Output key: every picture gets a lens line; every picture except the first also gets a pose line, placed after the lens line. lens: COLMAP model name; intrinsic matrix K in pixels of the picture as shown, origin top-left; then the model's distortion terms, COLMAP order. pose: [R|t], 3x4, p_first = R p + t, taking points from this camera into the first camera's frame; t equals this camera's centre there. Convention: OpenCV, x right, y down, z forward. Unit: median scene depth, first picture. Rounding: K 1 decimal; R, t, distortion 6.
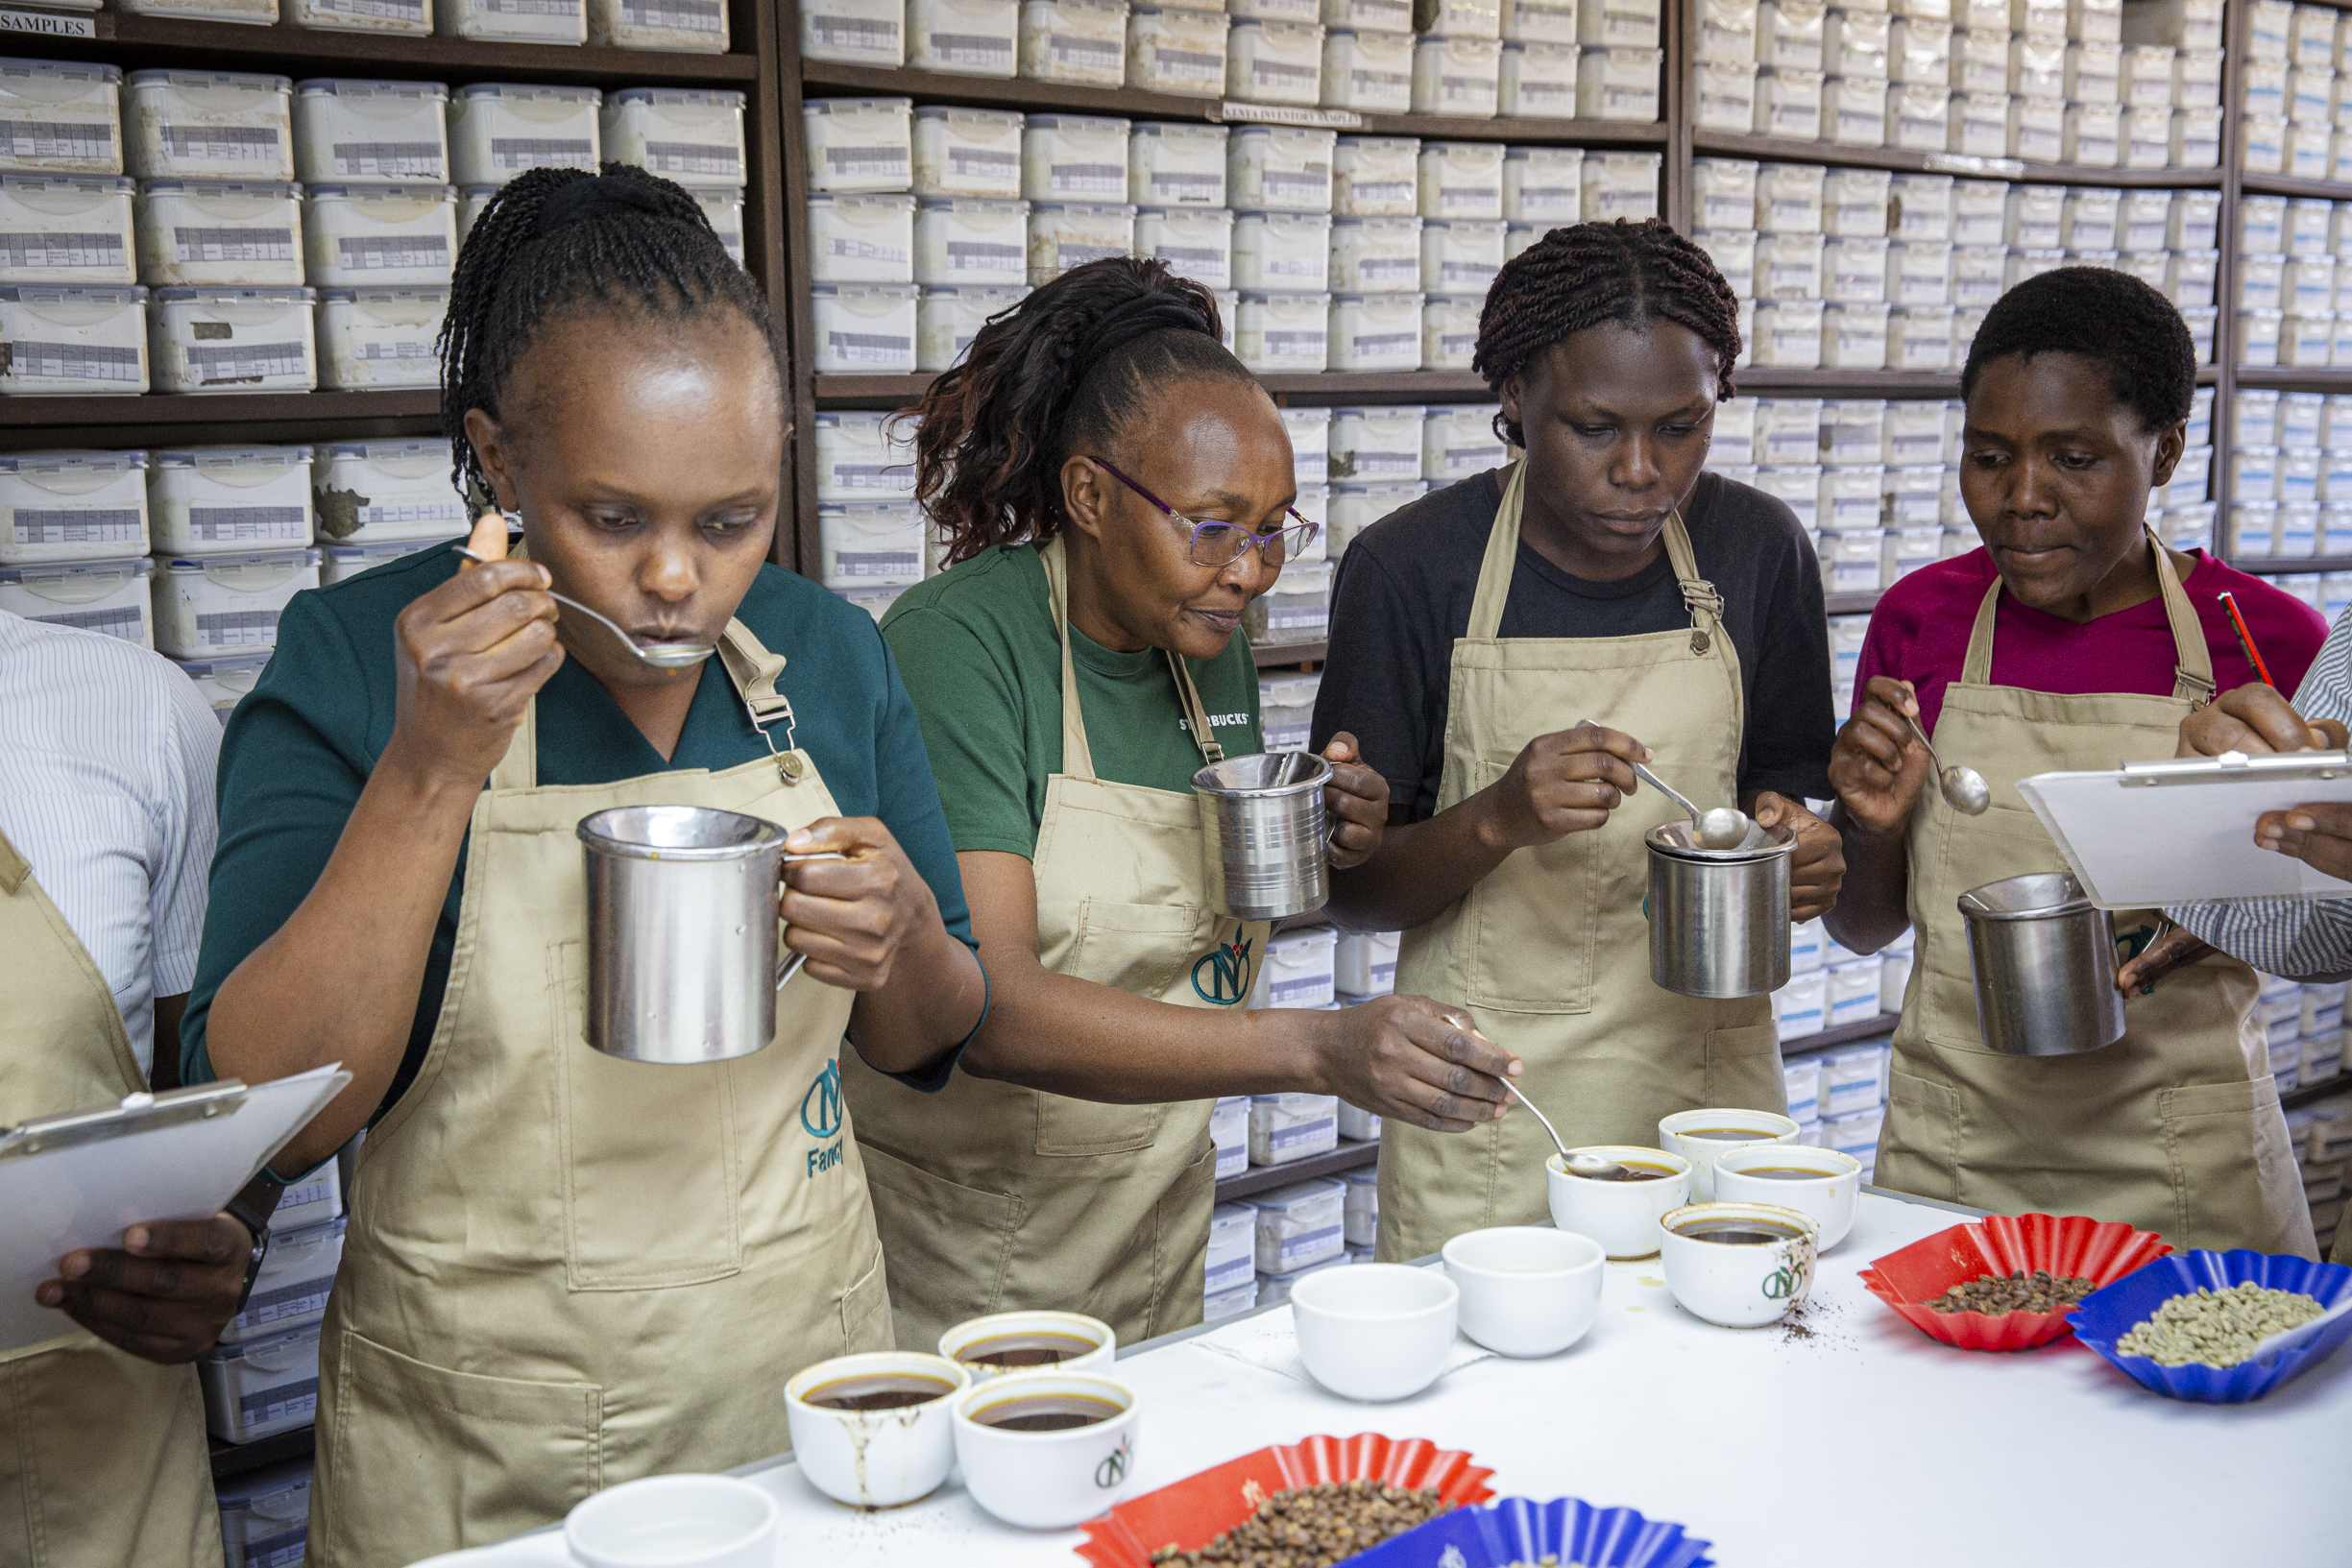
lens RADIAL K [[2808.5, 0, 1176.7], [0, 2808.5, 785.6], [0, 0, 1]] dist [0.033529, 0.000000]
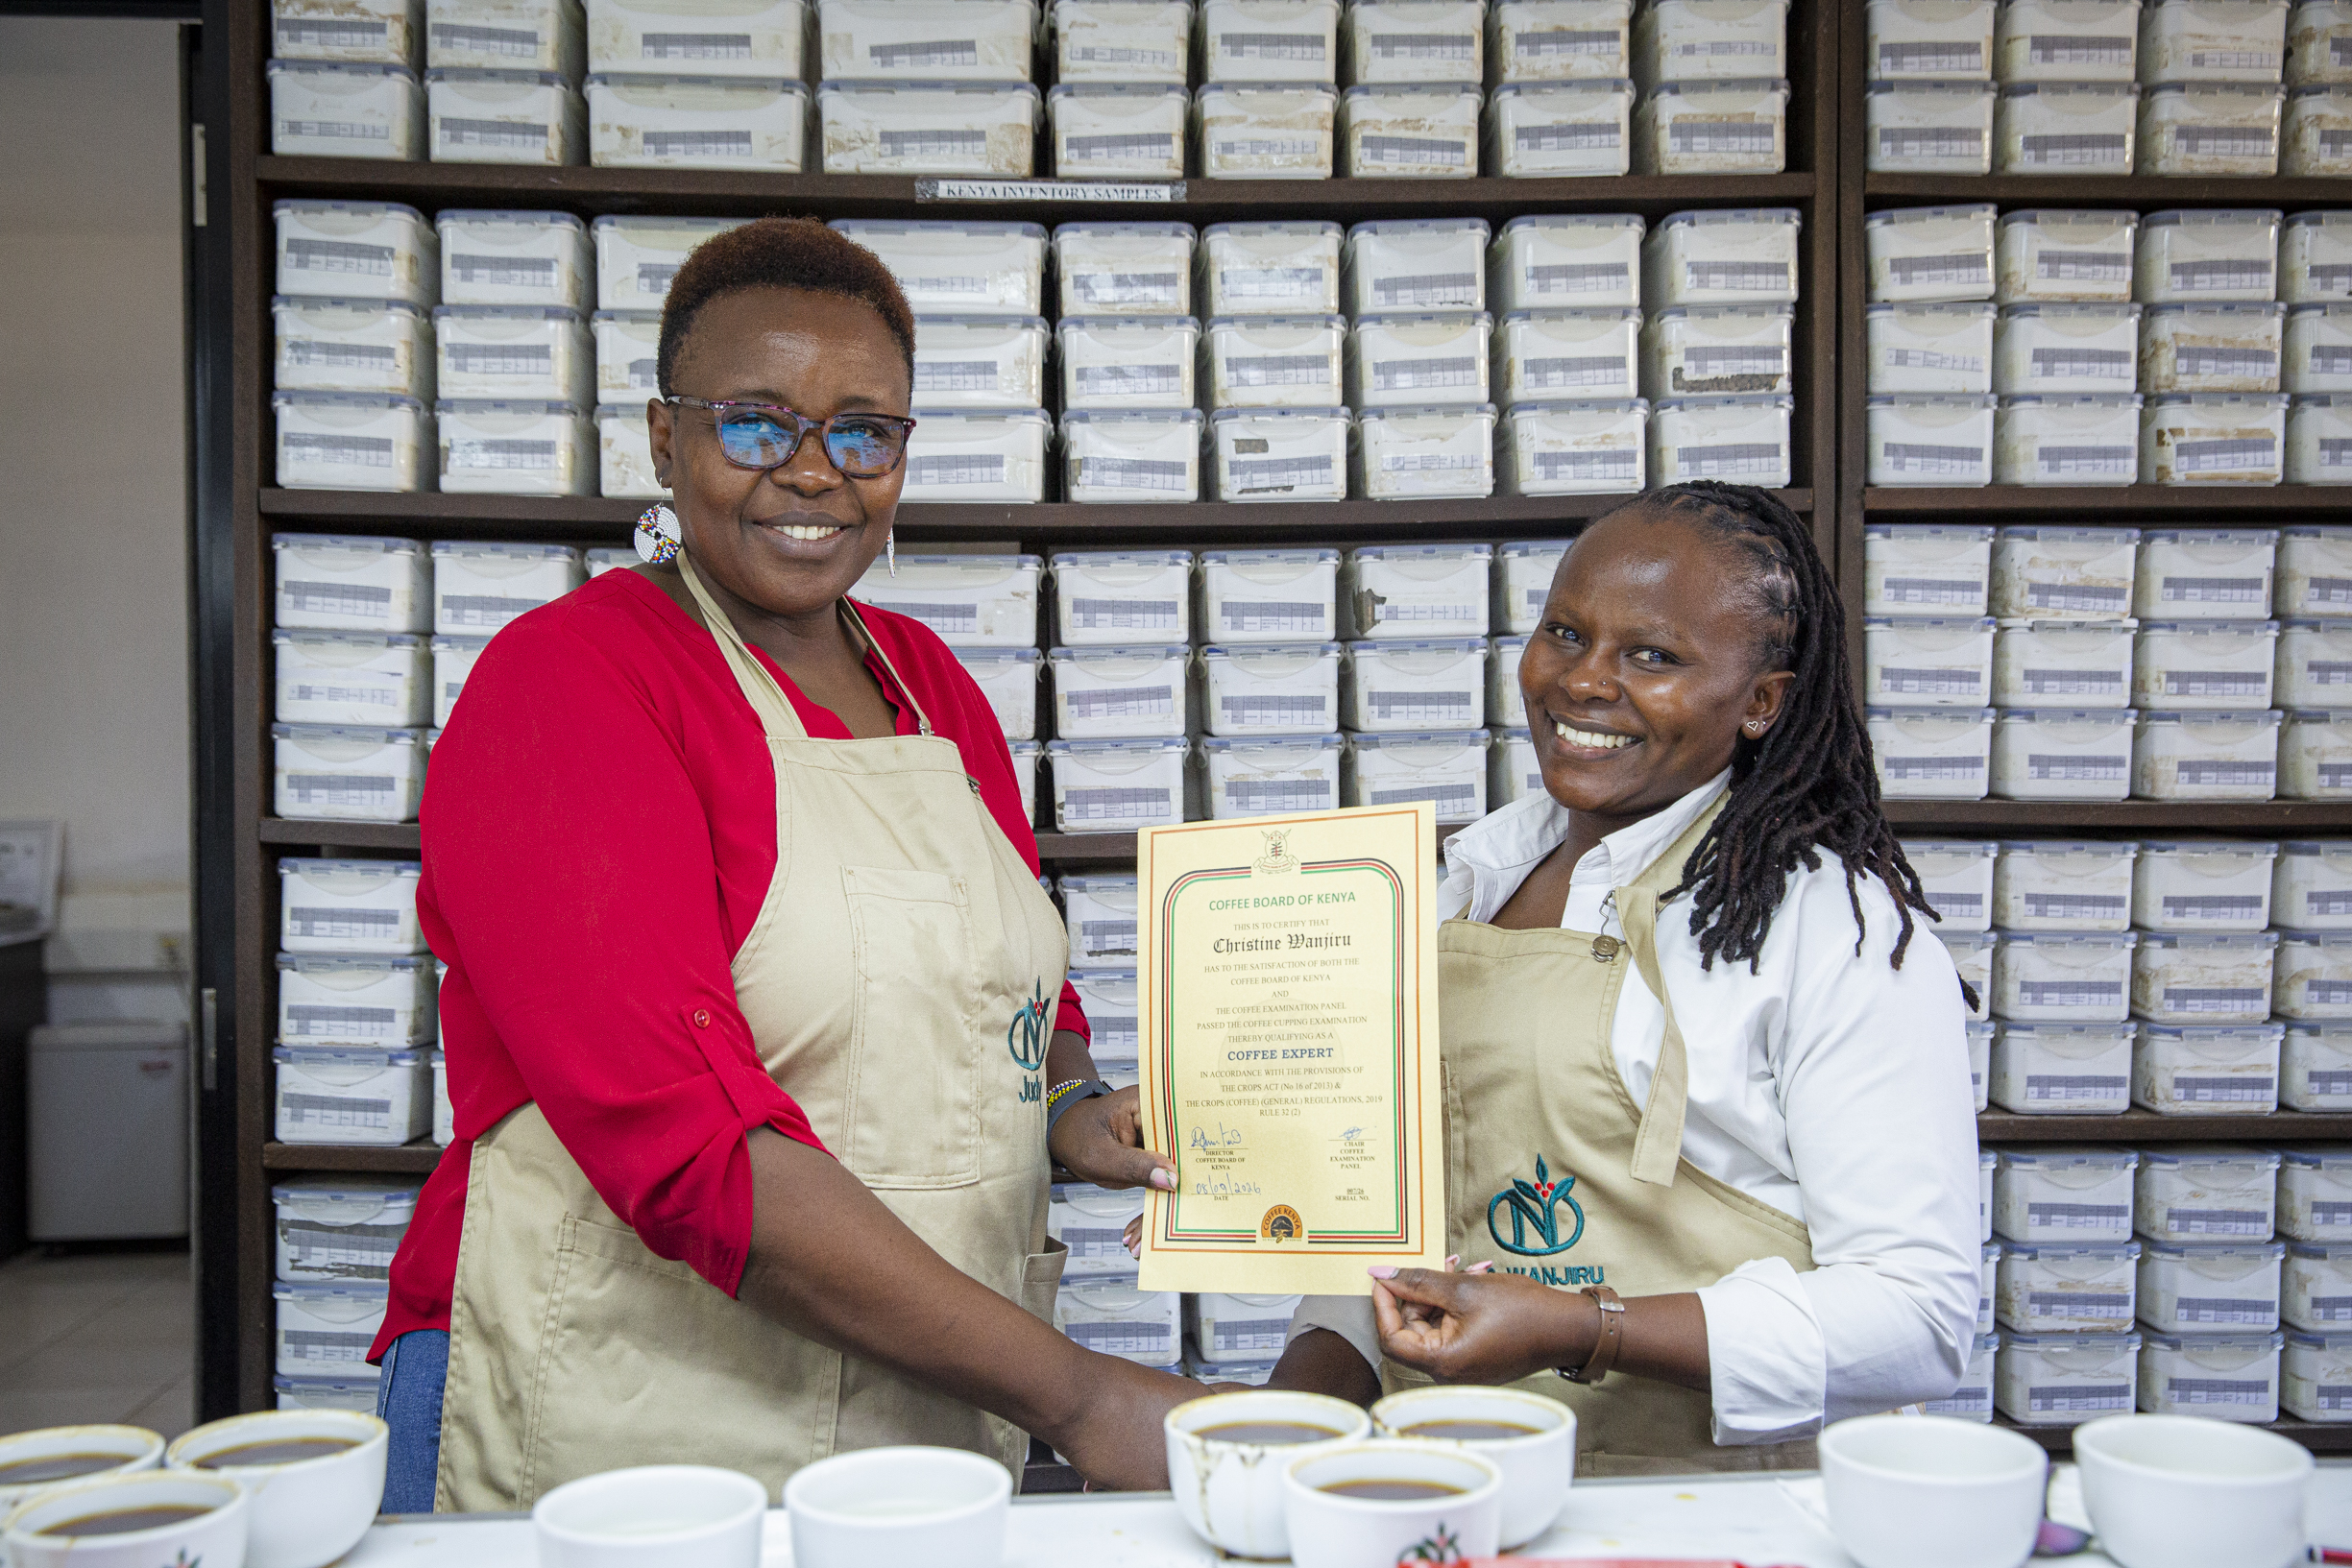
lens RADIAL K [[2379.8, 0, 1179.5], [0, 2379.8, 771.8], [0, 0, 1]] dist [0.027571, 0.000000]
pose [[0.795966, 0.021680, -0.604953, 0.196381], [-0.090596, 0.992369, -0.083638, 0.046205], [0.598524, 0.121379, 0.791856, 0.221582]]
